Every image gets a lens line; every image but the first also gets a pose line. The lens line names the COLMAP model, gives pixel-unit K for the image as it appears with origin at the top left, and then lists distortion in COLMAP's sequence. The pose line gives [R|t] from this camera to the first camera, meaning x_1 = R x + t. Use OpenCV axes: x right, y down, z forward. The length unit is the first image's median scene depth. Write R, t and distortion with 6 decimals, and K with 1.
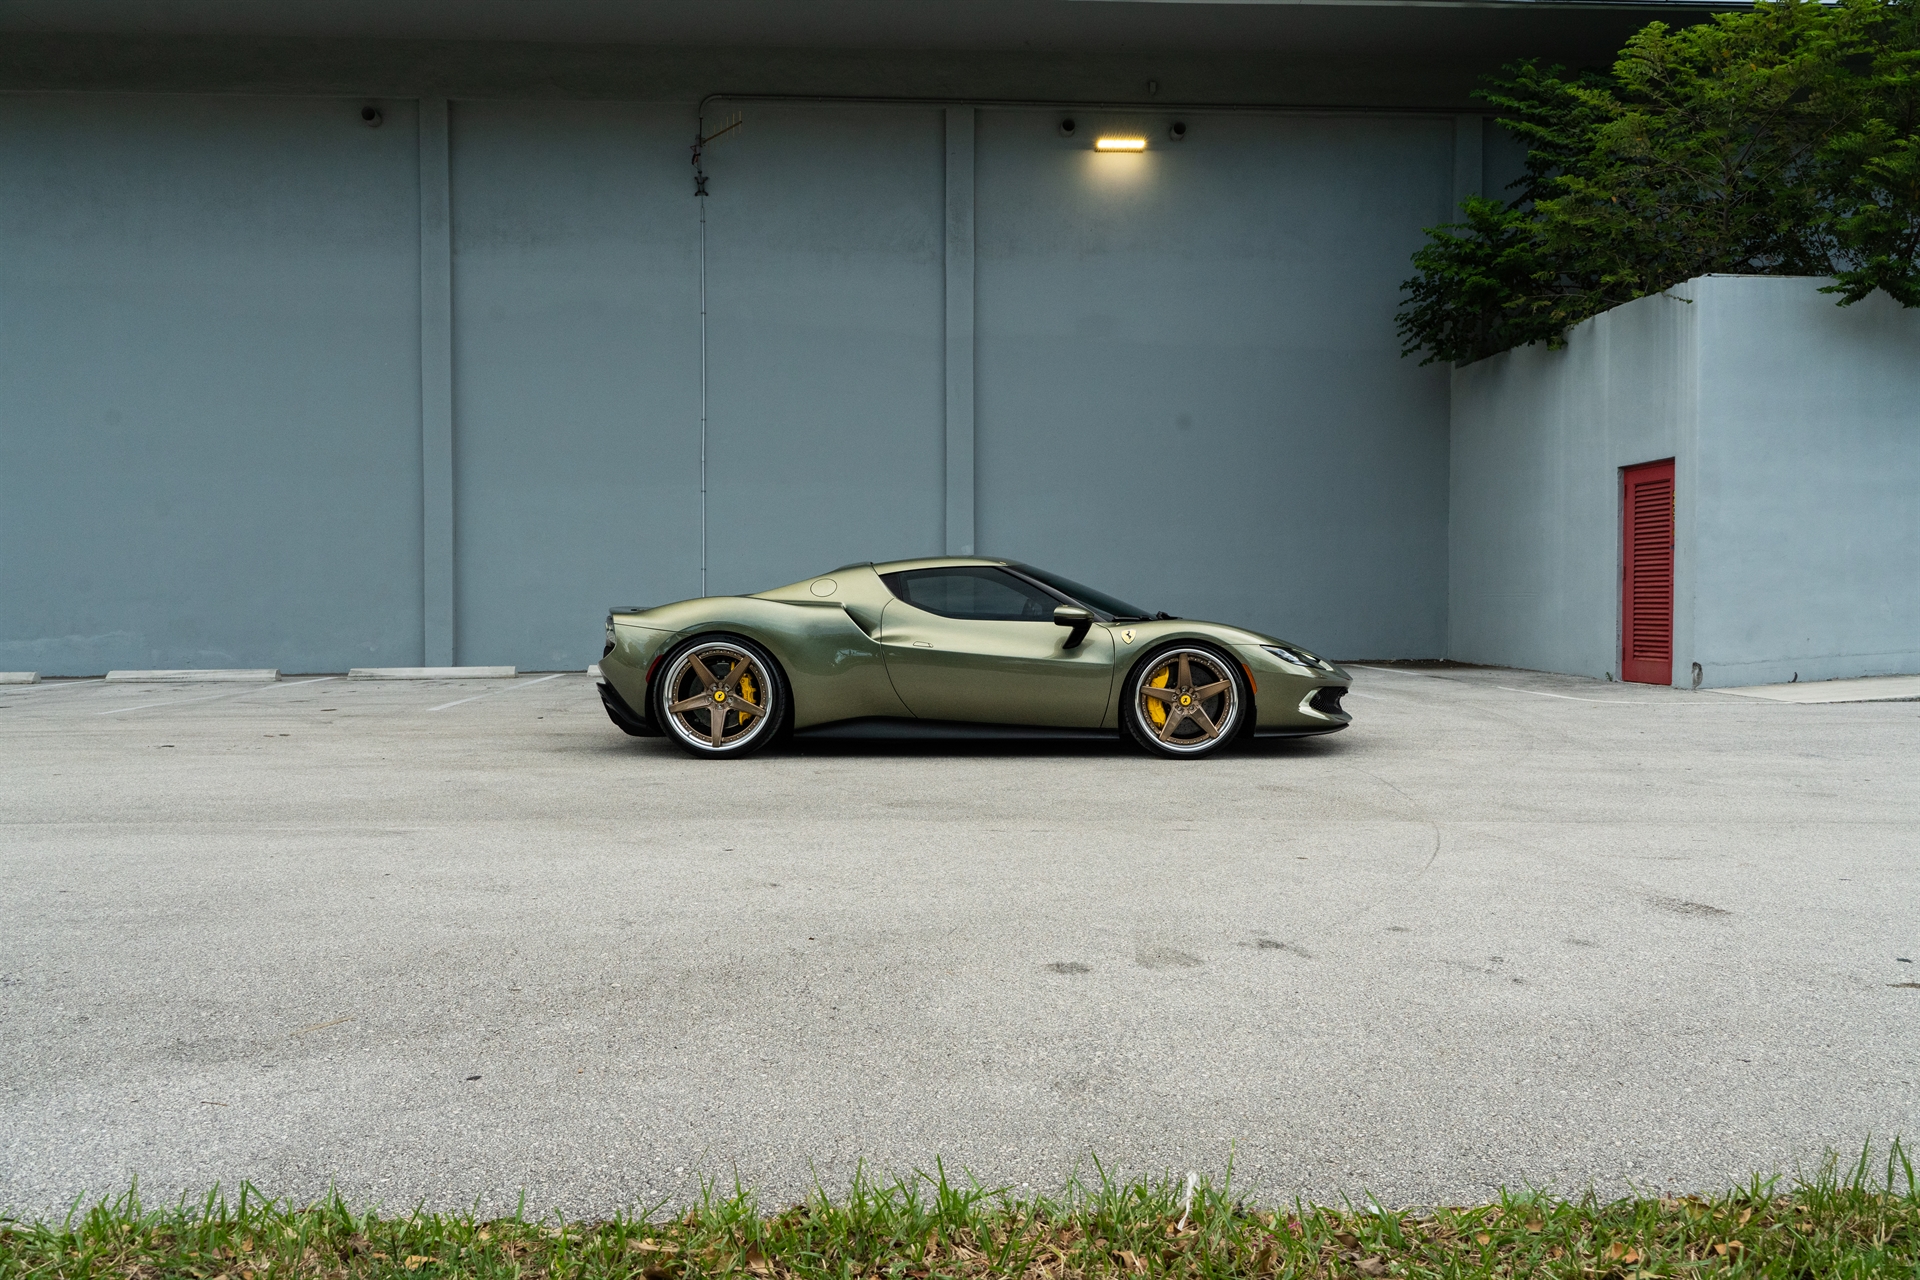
lens RADIAL K [[1511.0, 0, 954.0], [0, 1511.0, 638.2], [0, 0, 1]] dist [-0.011404, 0.010373]
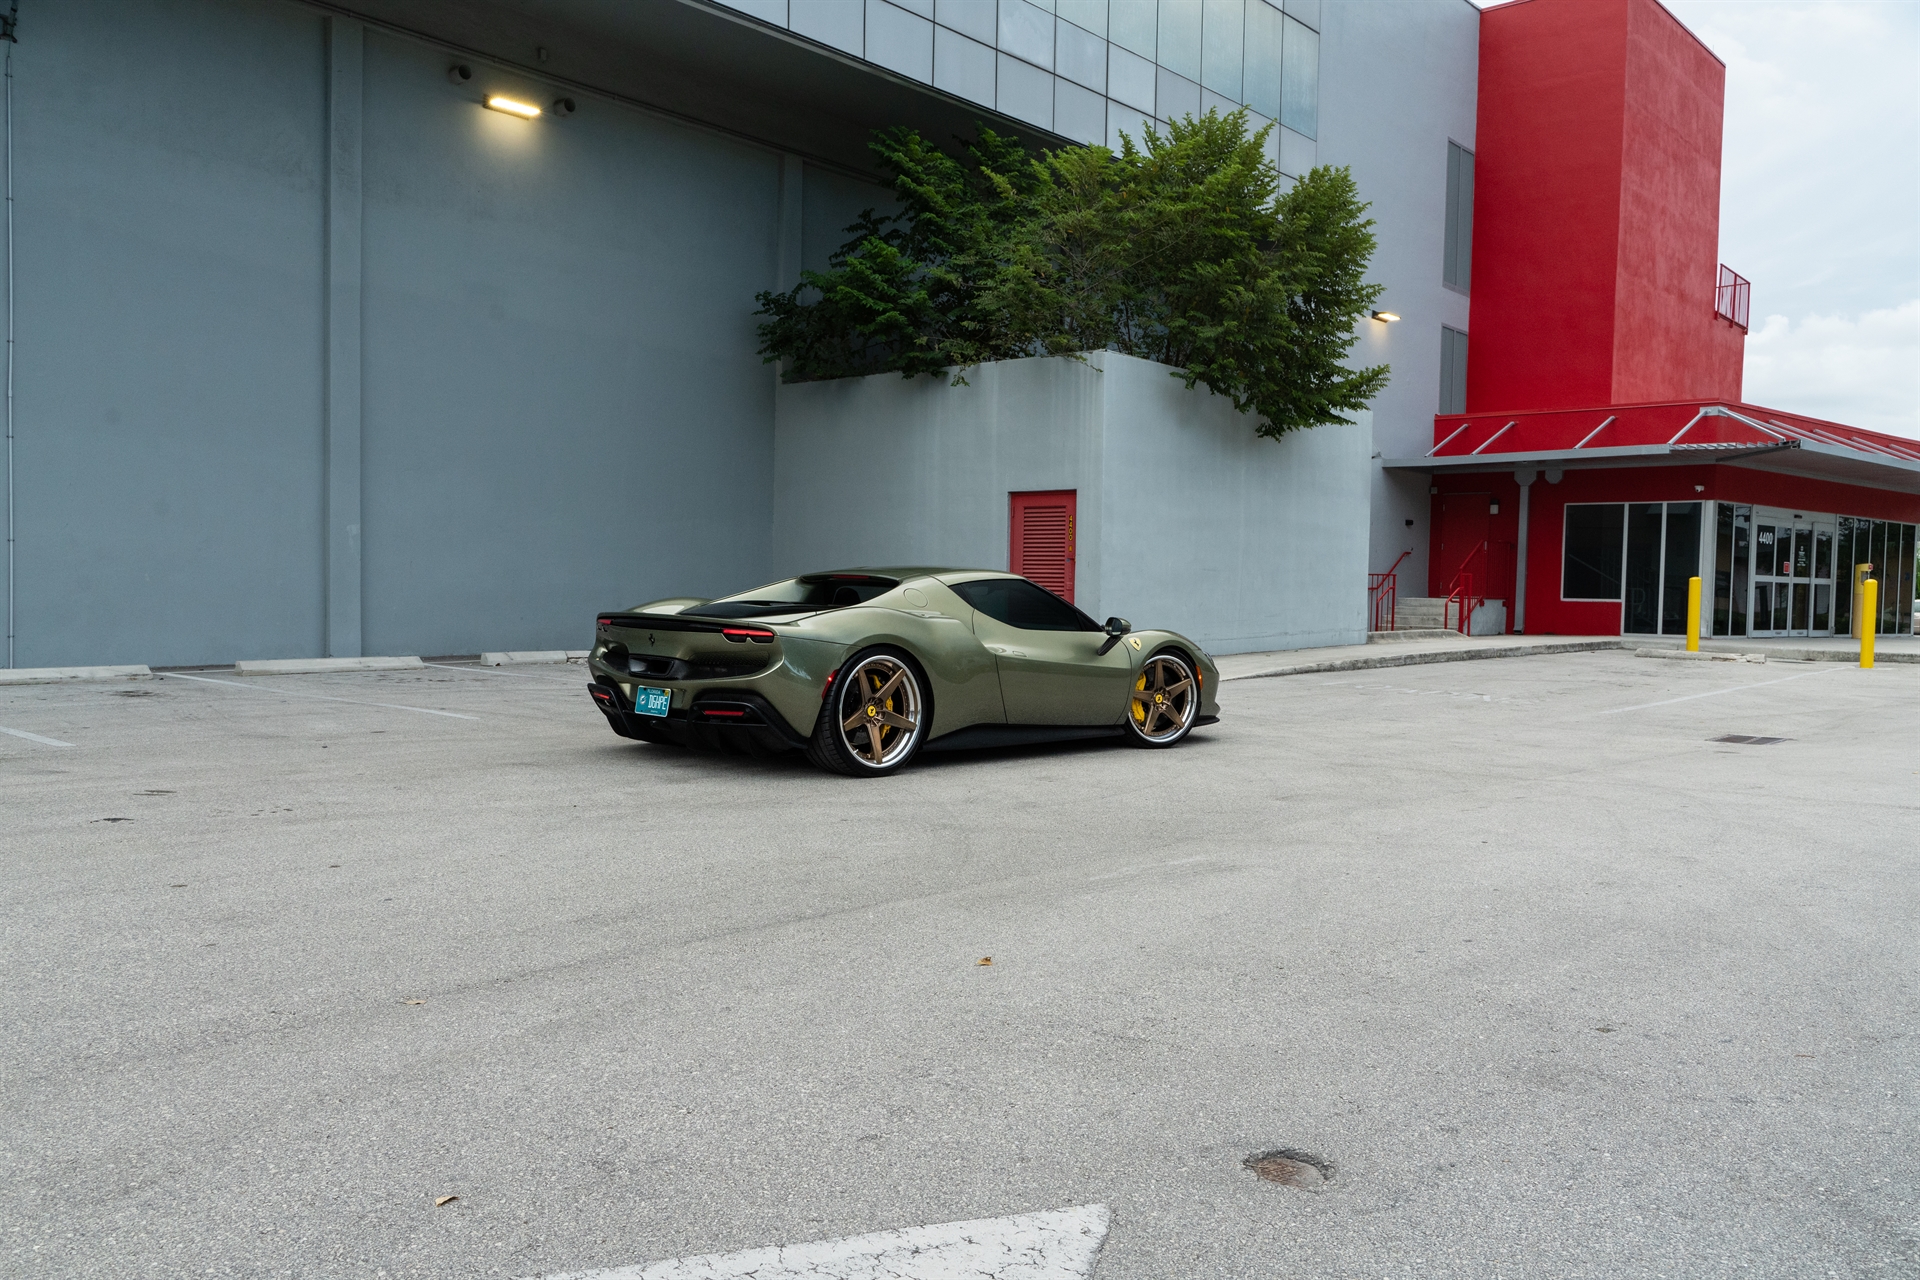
lens RADIAL K [[1511.0, 0, 954.0], [0, 1511.0, 643.2], [0, 0, 1]] dist [-0.011404, 0.010373]
pose [[0.708319, -0.008289, 0.705844, -0.504347], [-0.008366, 0.999762, 0.020136, -0.015884], [-0.705843, -0.020168, 0.708081, 0.173986]]
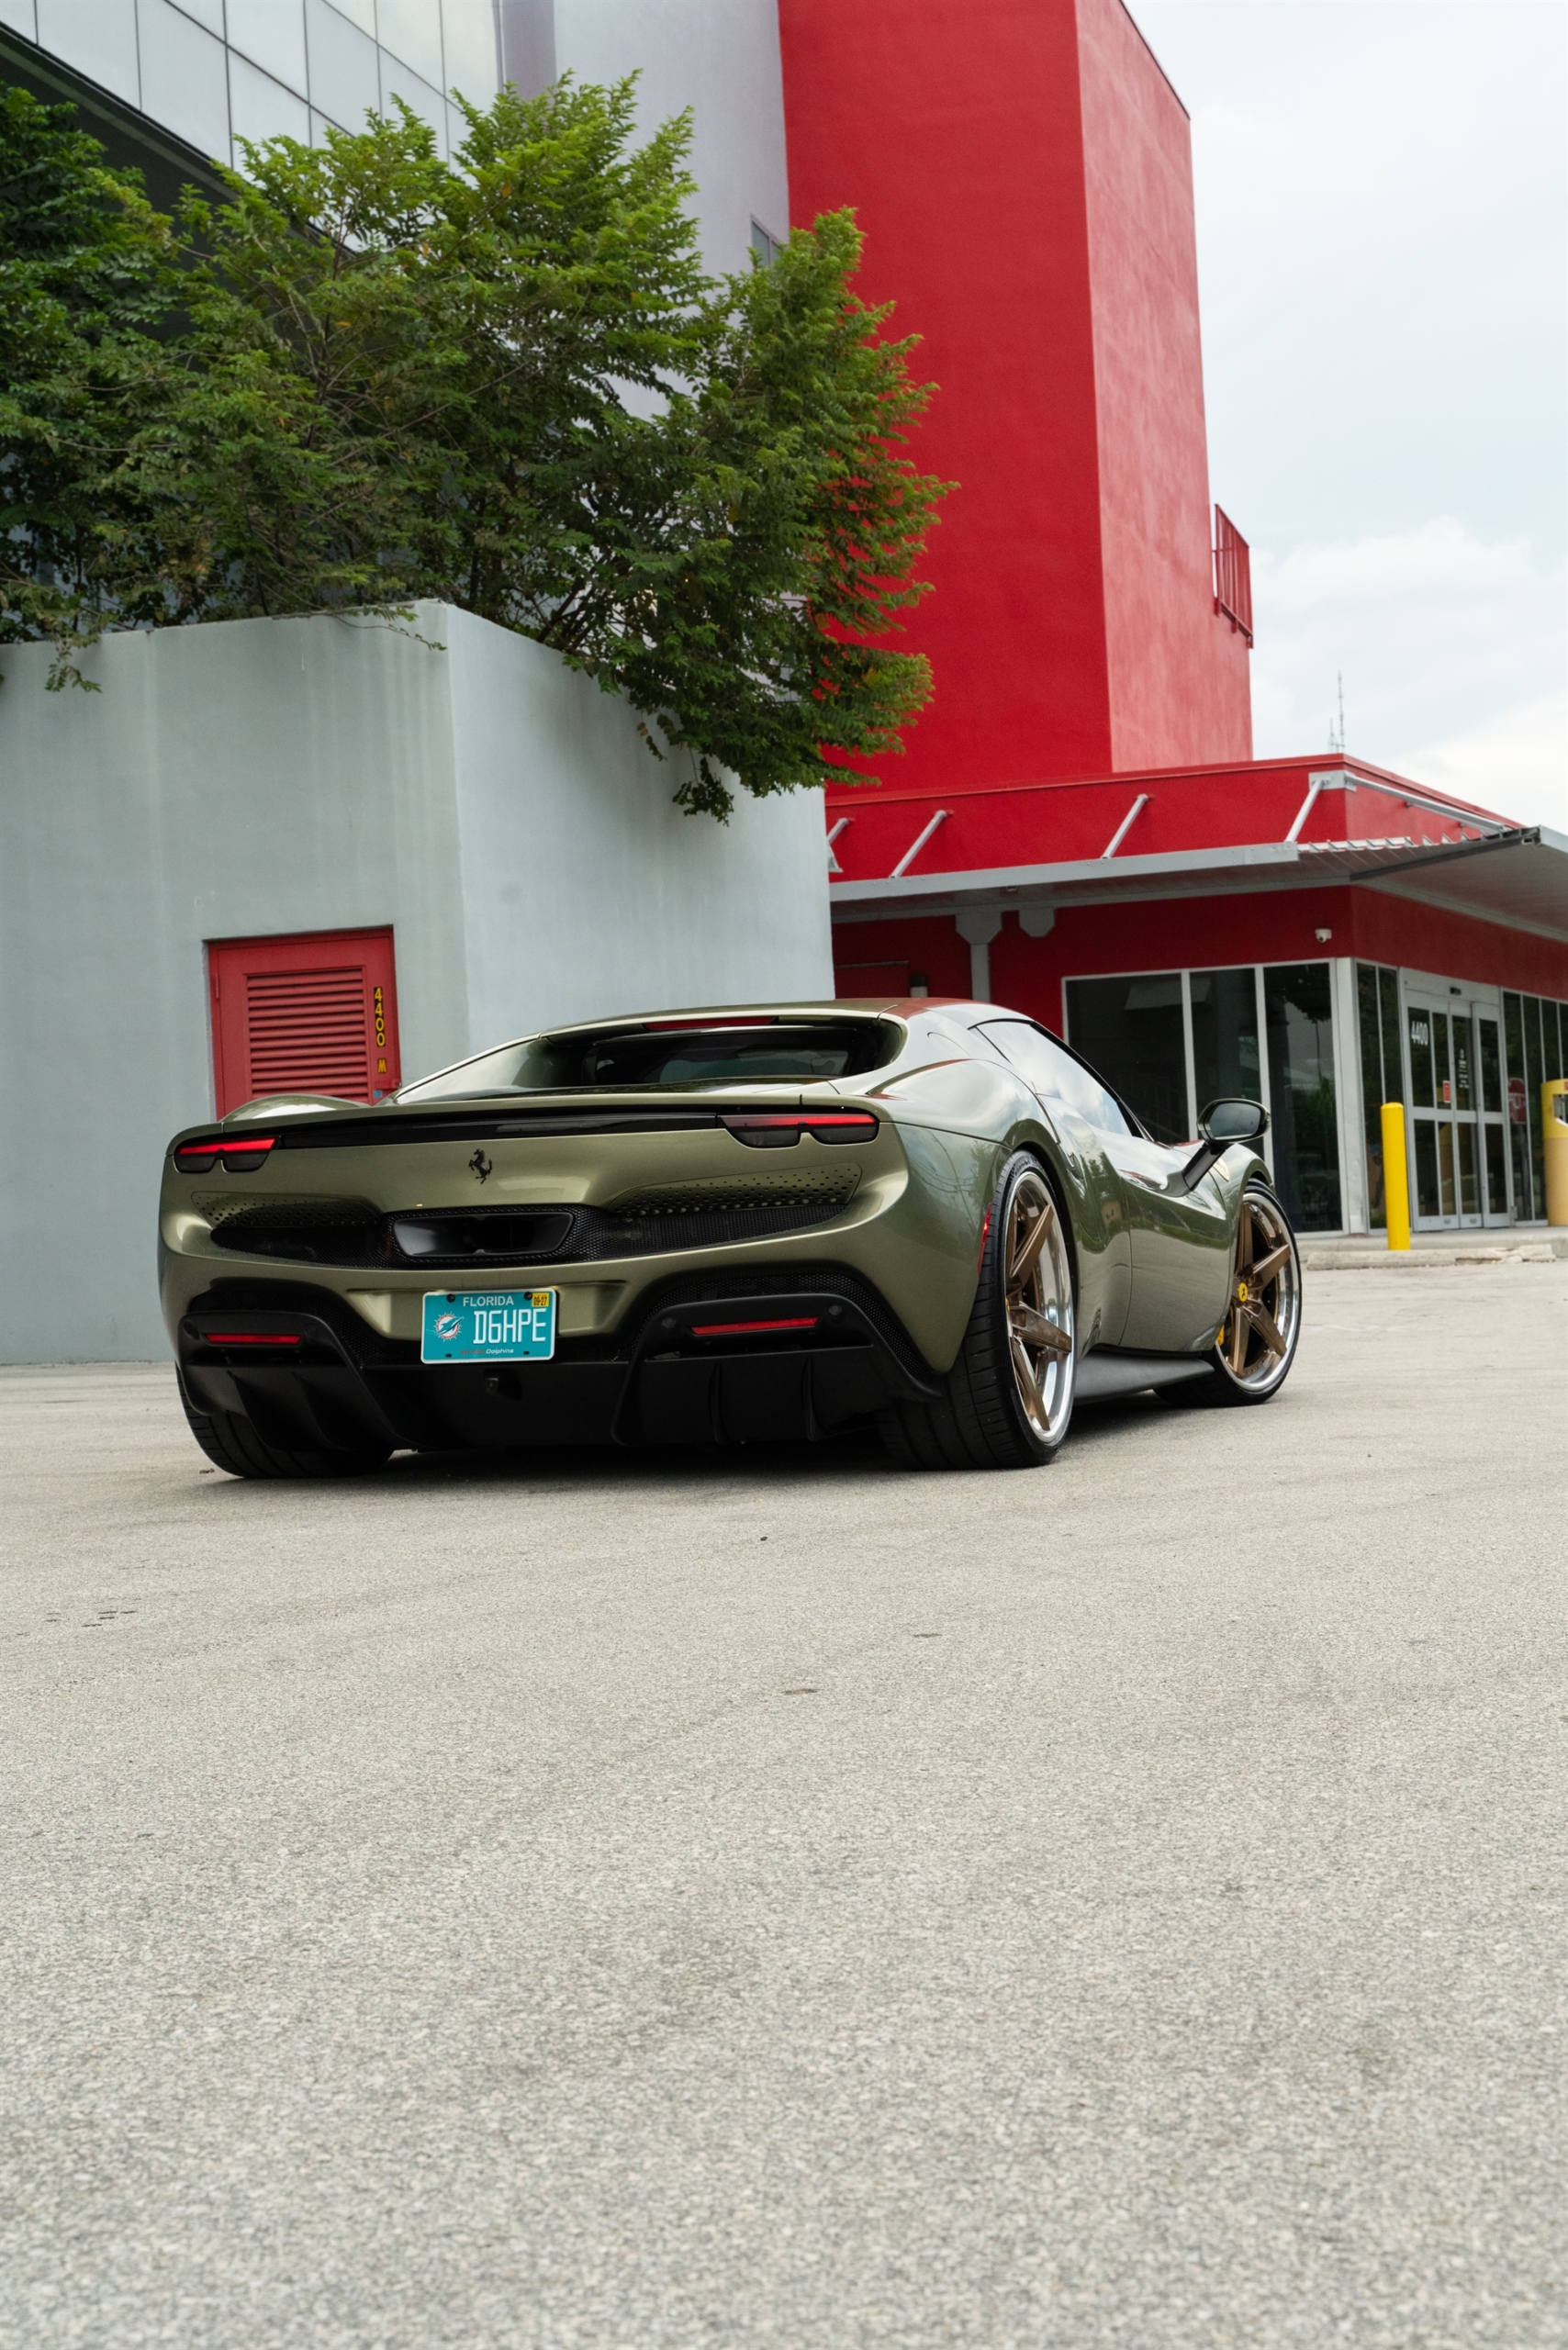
lens RADIAL K [[3462.4, 0, 792.8], [0, 3462.4, 1172.7], [0, 0, 1]] dist [-0.014281, 0.000000]
pose [[0.338509, 0.008226, 0.940927, -0.650354], [0.065599, 0.997323, -0.032319, 0.017693], [-0.938674, 0.072664, 0.337063, 0.465946]]
